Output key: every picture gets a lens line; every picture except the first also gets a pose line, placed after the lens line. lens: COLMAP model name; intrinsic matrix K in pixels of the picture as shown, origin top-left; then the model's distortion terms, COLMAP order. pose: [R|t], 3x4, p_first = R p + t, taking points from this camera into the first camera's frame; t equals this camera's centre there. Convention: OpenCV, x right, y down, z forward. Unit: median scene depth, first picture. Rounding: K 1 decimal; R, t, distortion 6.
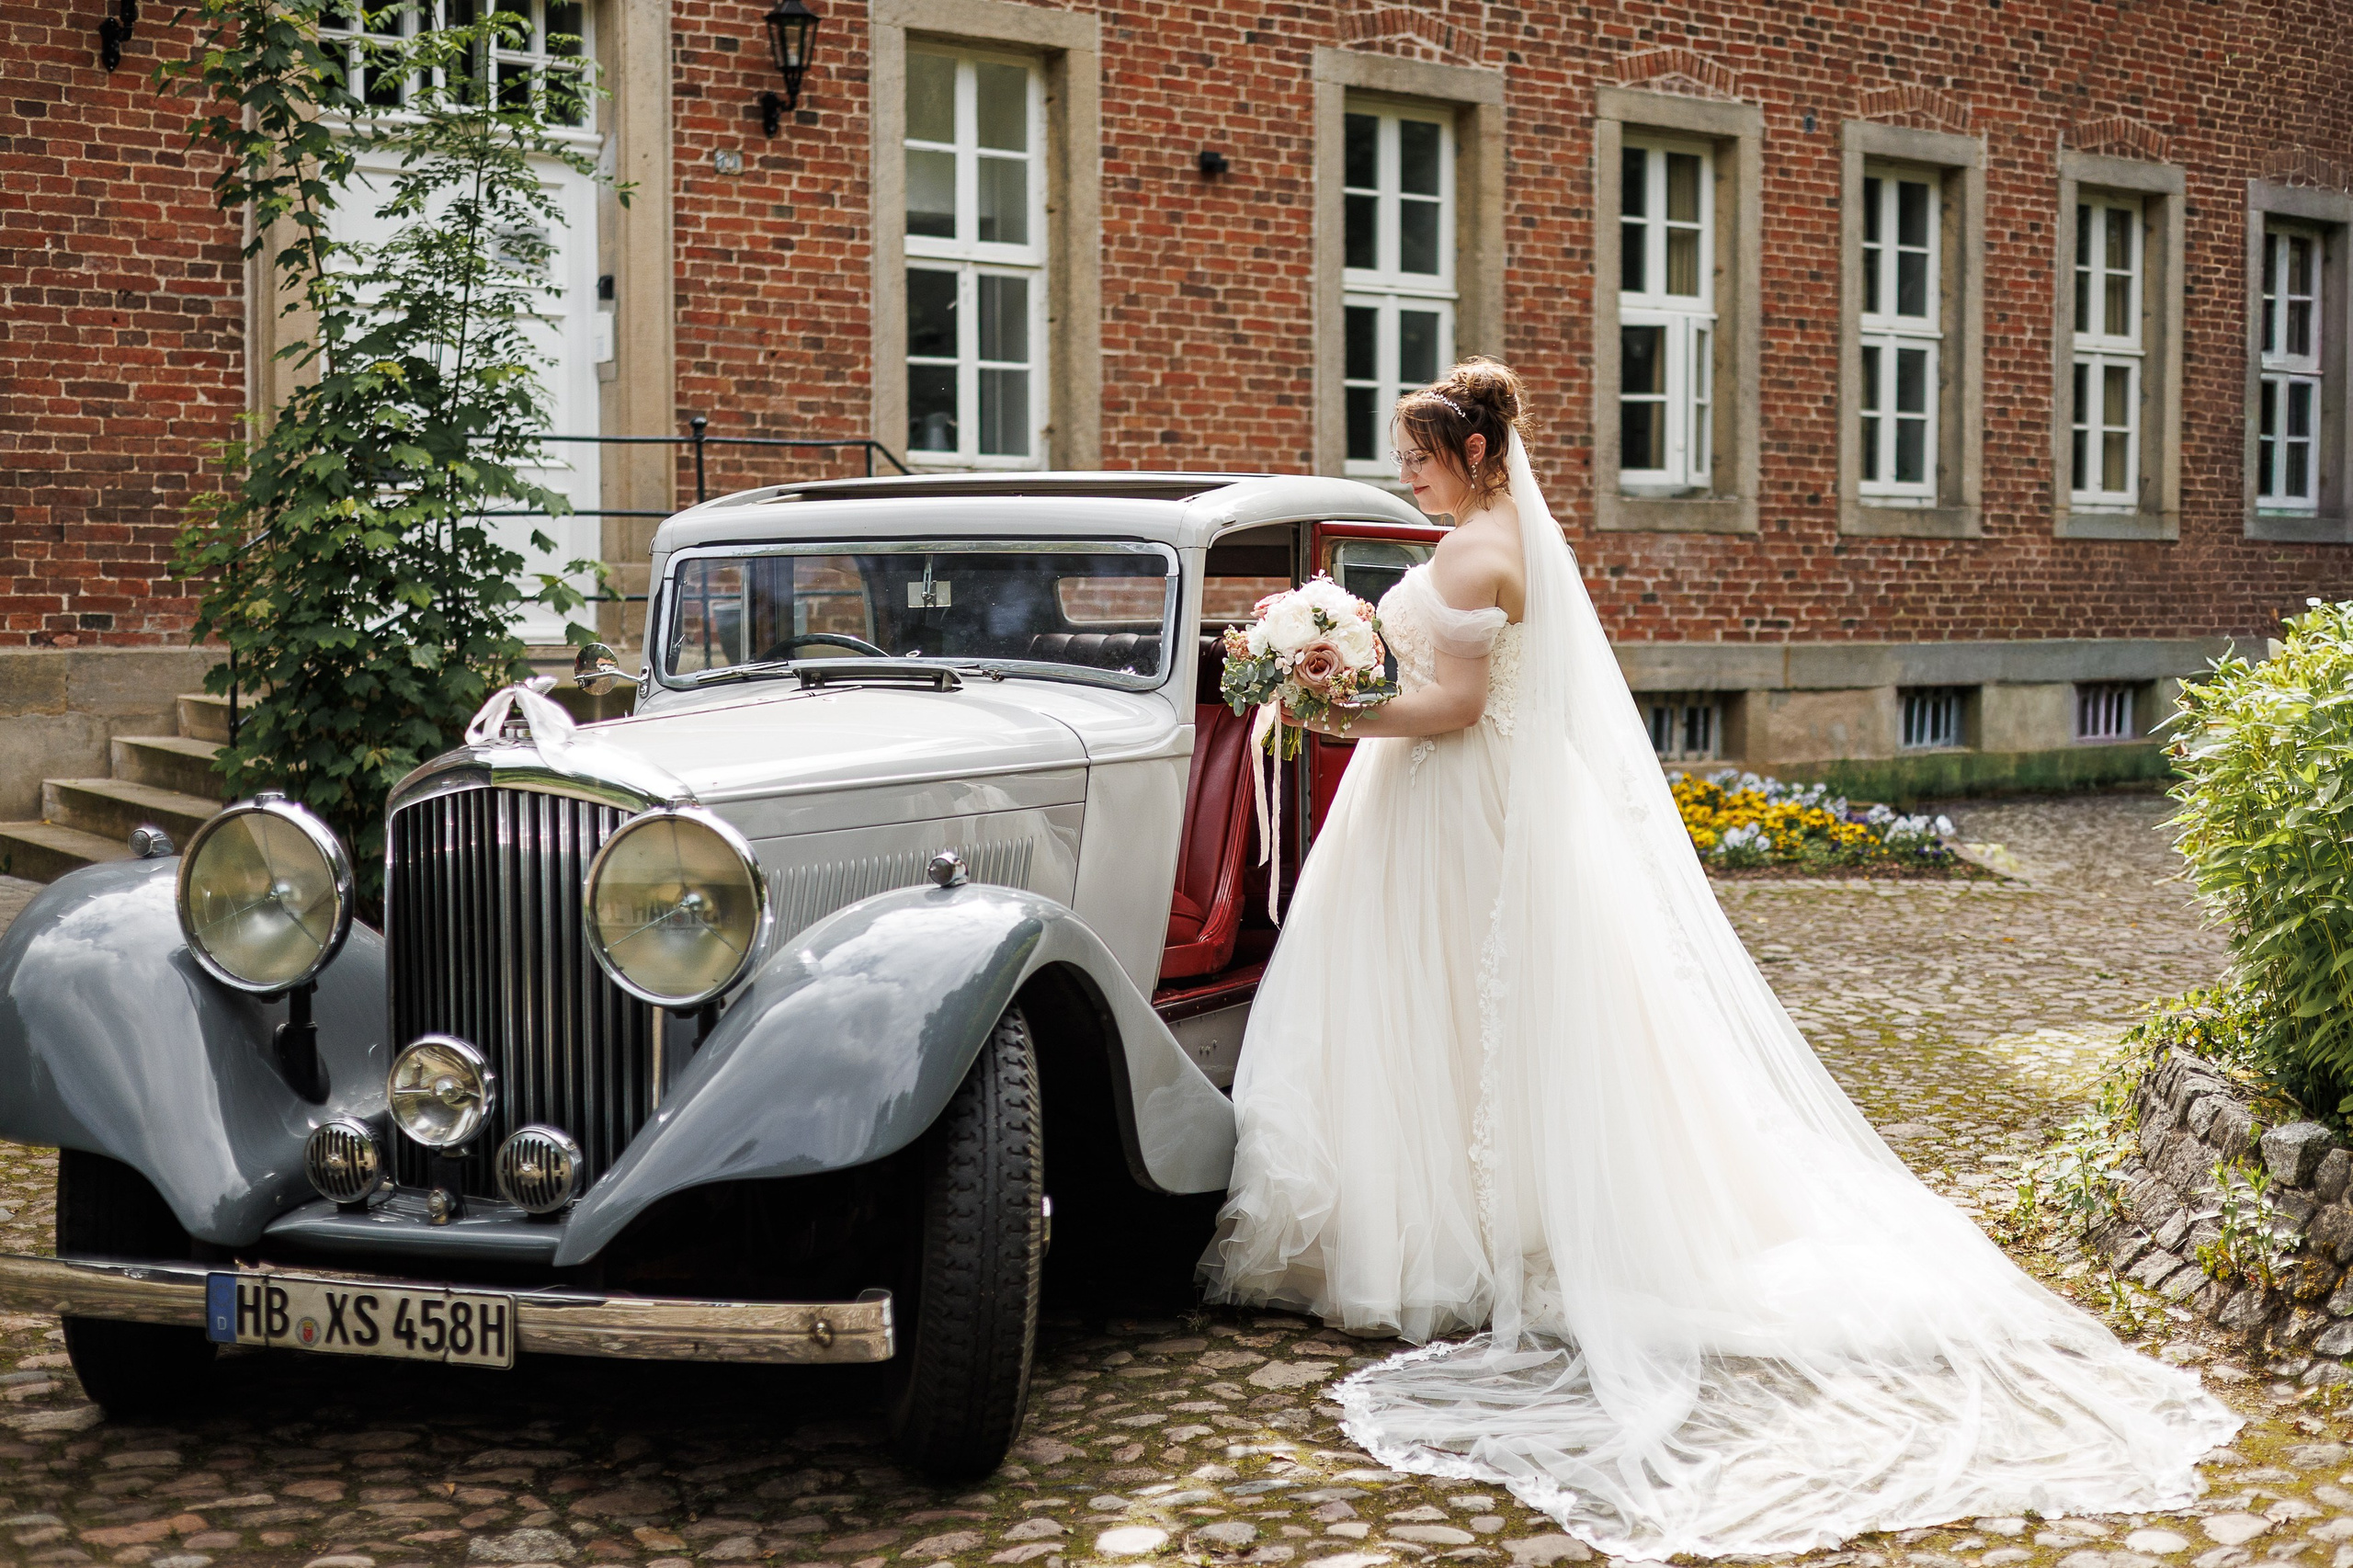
lens RADIAL K [[3310.1, 0, 1174.2], [0, 3310.1, 893.3], [0, 0, 1]] dist [0.006980, 0.019395]
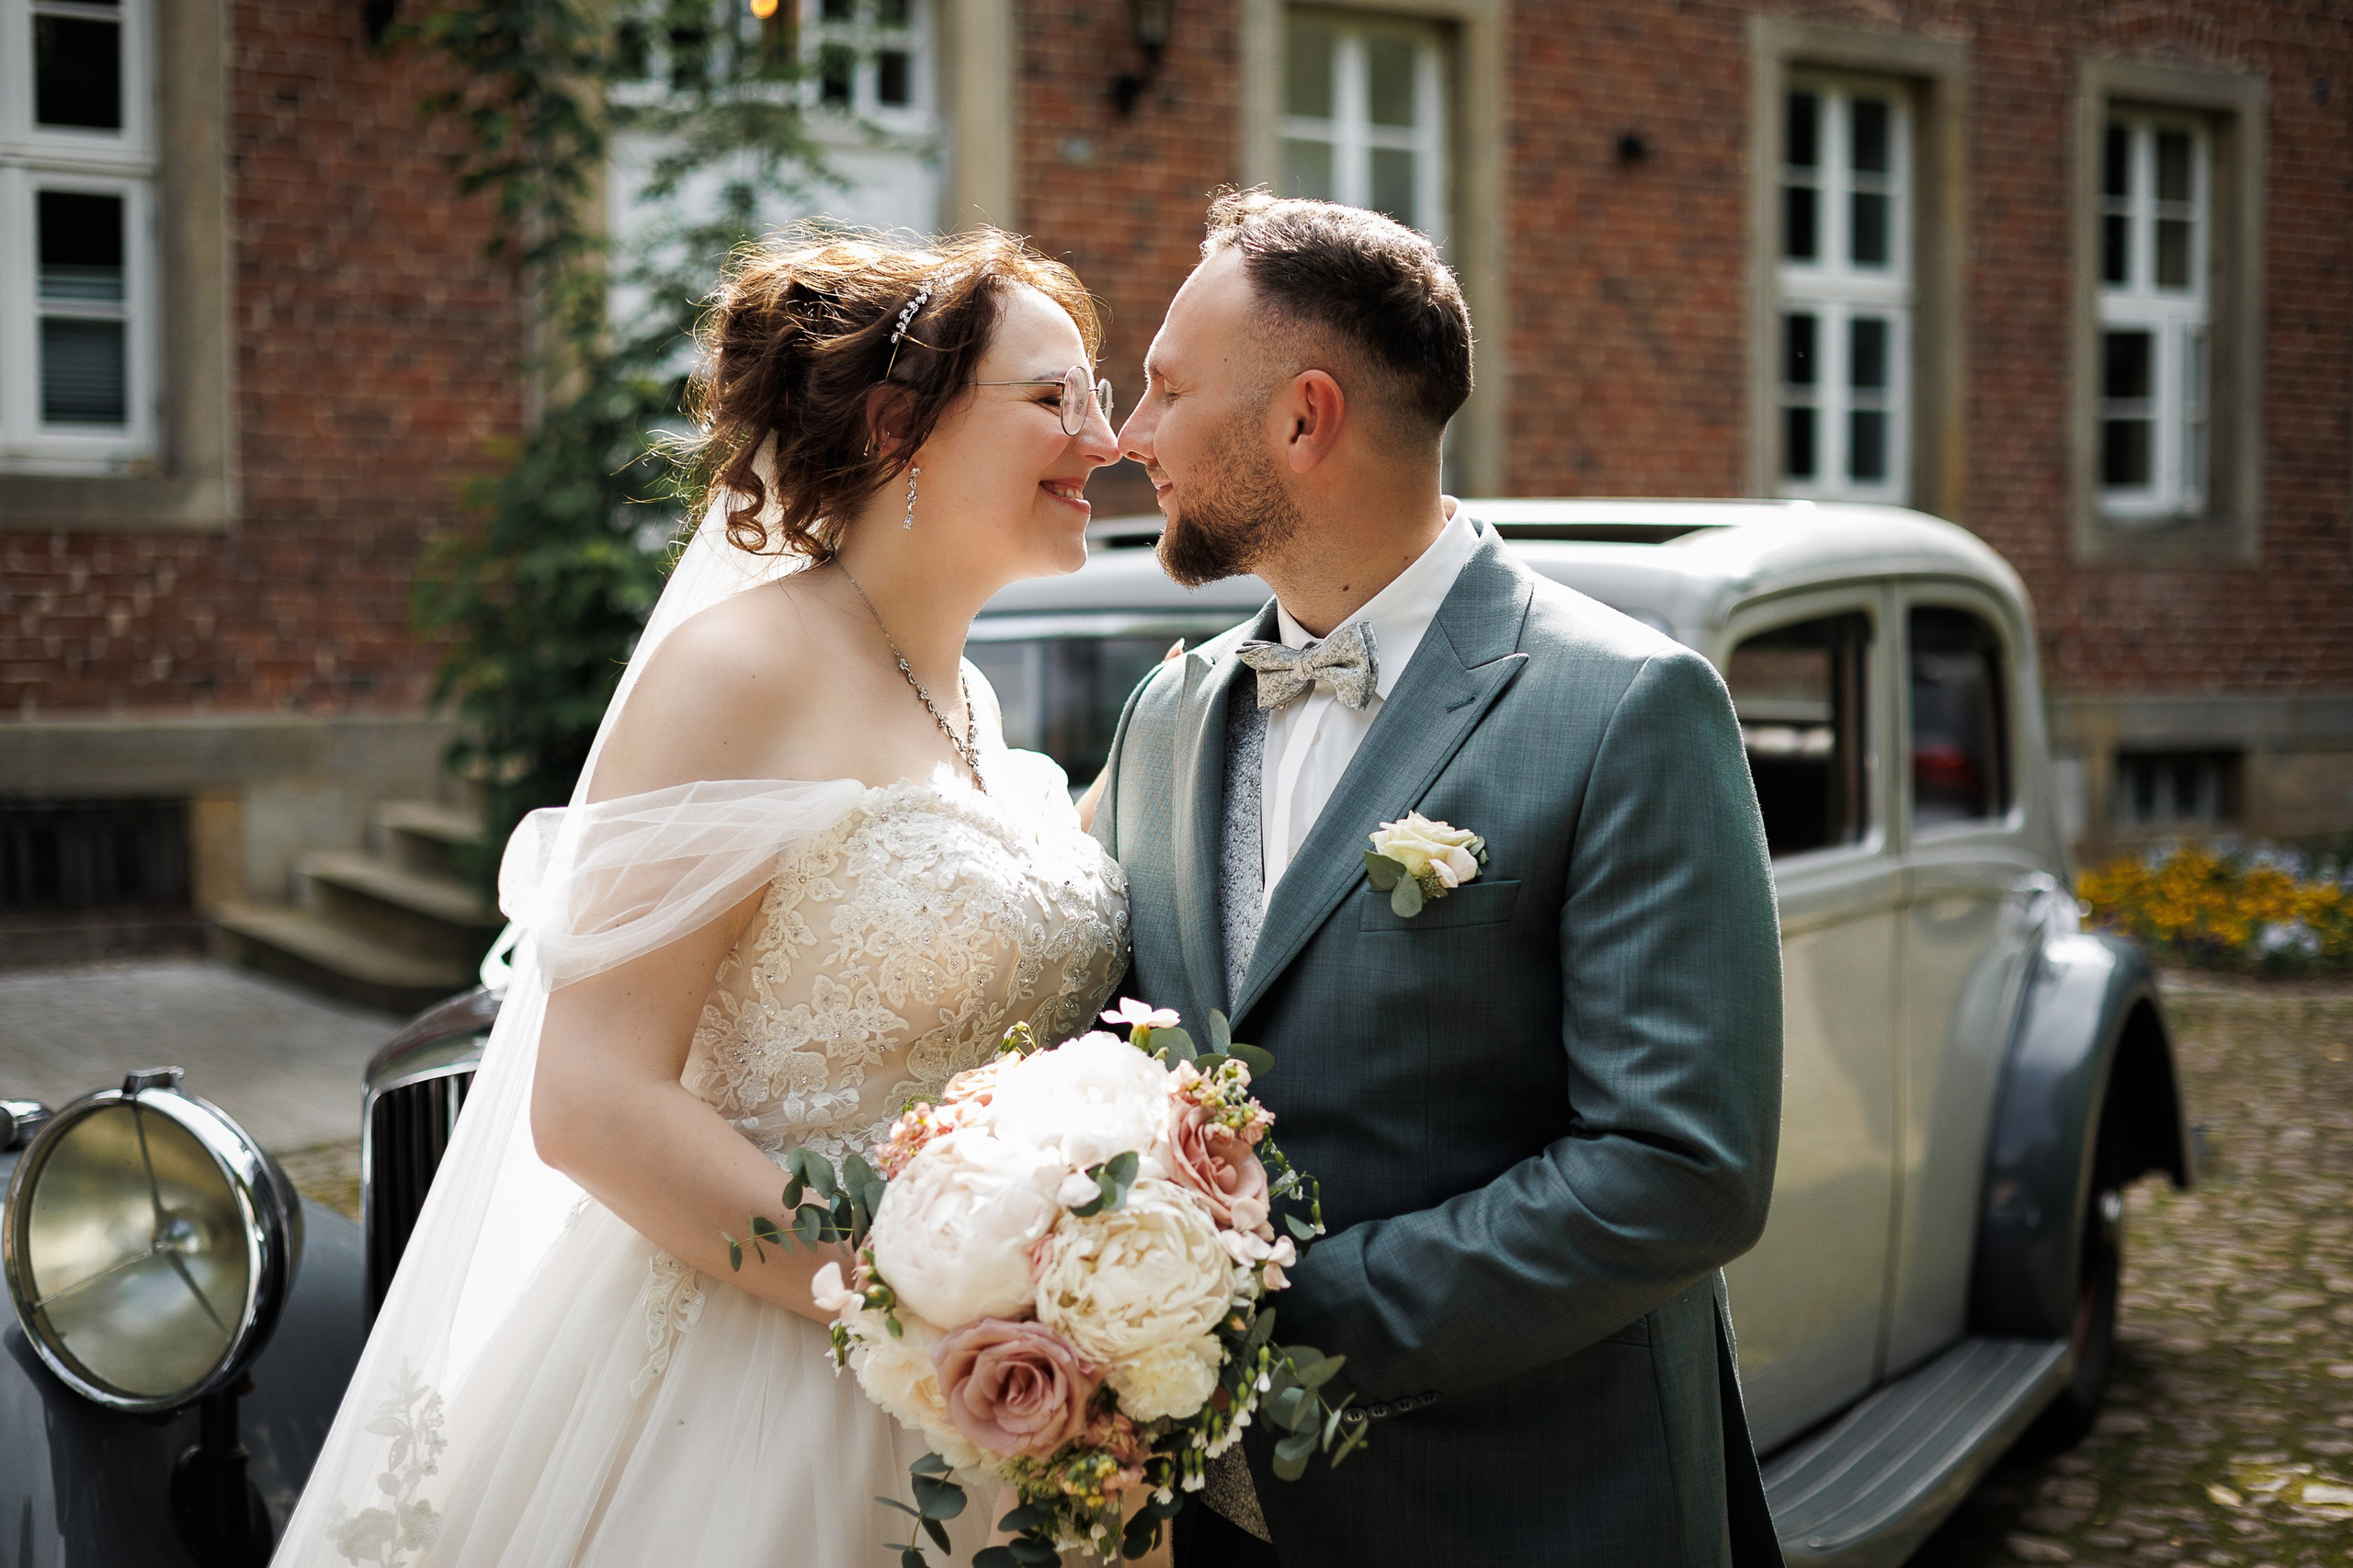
lens RADIAL K [[3310.1, 0, 1174.2], [0, 3310.1, 893.3], [0, 0, 1]] dist [0.006980, 0.019395]
pose [[0.993367, 0.005087, -0.114871, -0.007589], [-0.006025, 0.999951, -0.007817, -0.017779], [0.114826, 0.008458, 0.993350, 0.131846]]
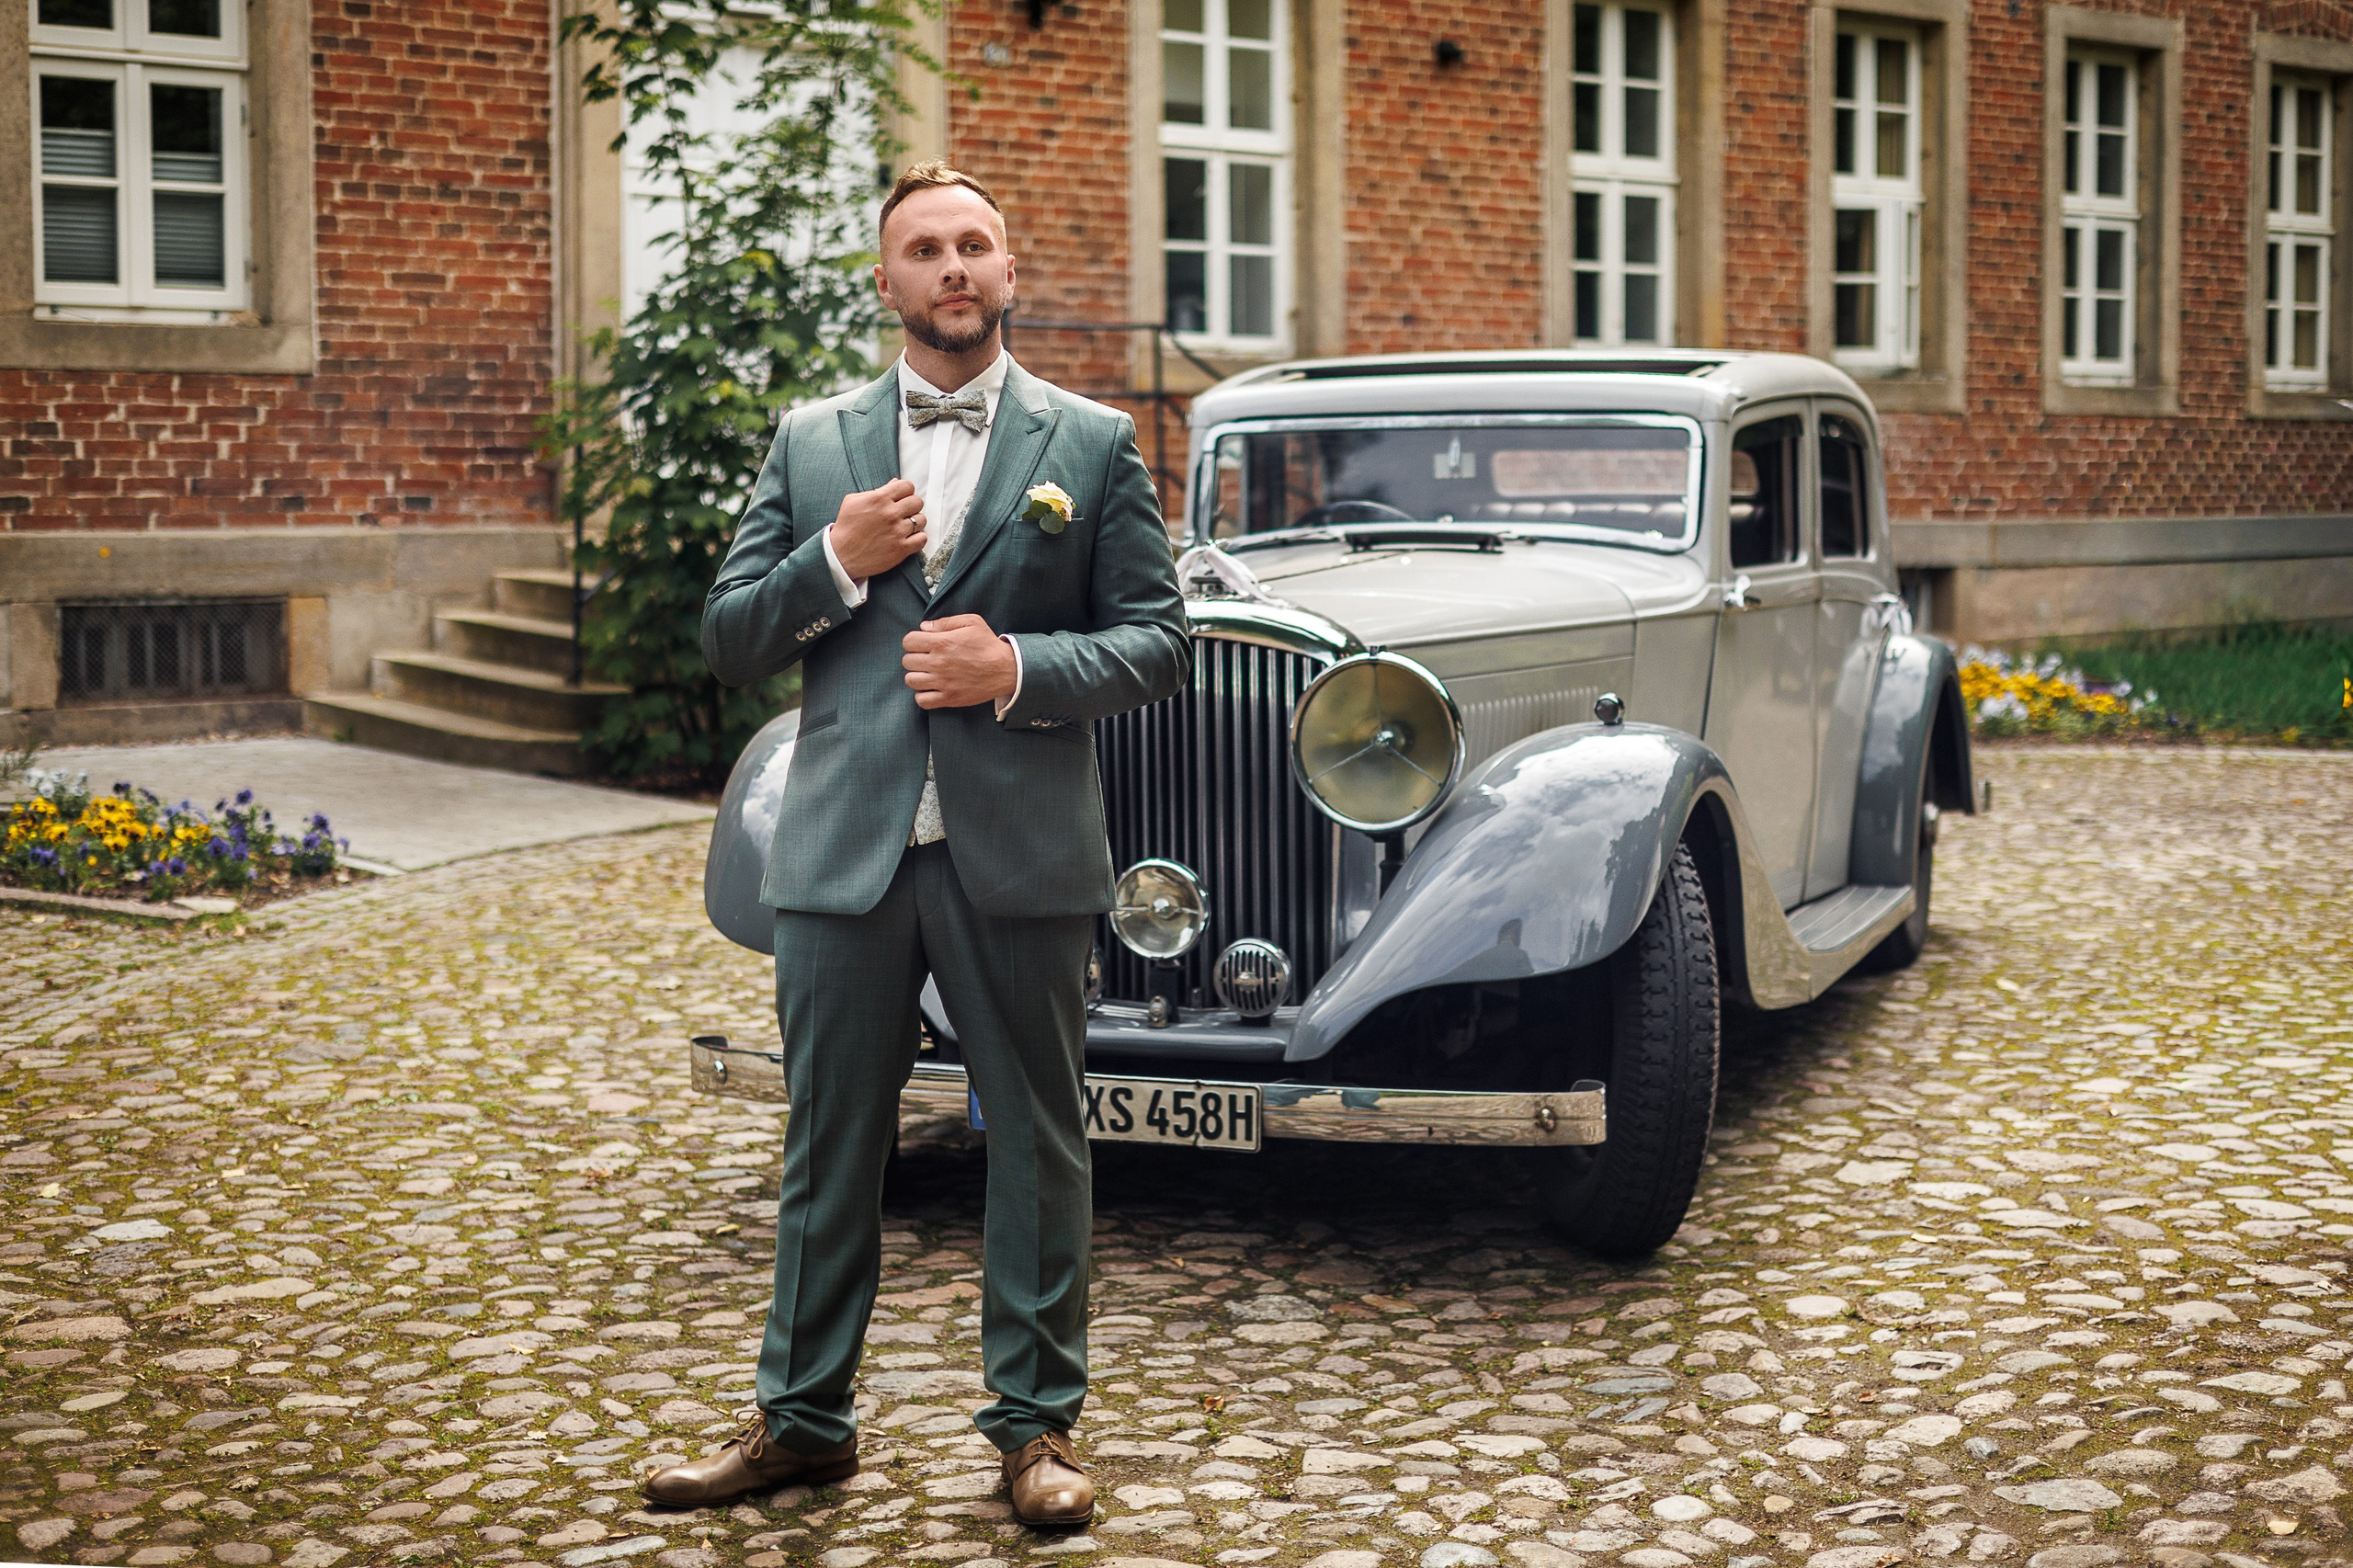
lens RADIAL K [[3336.5, 0, 1176.5], [0, 3336.5, 784.0], [0, 0, 1]] dist [-0.012461, 0.137304]
pose [[0.999786, -0.001747, -0.020602, -0.055819], [0.001770, 0.999998, 0.001119, 0.004810], [0.020600, -0.001155, 0.999787, -0.035349]]
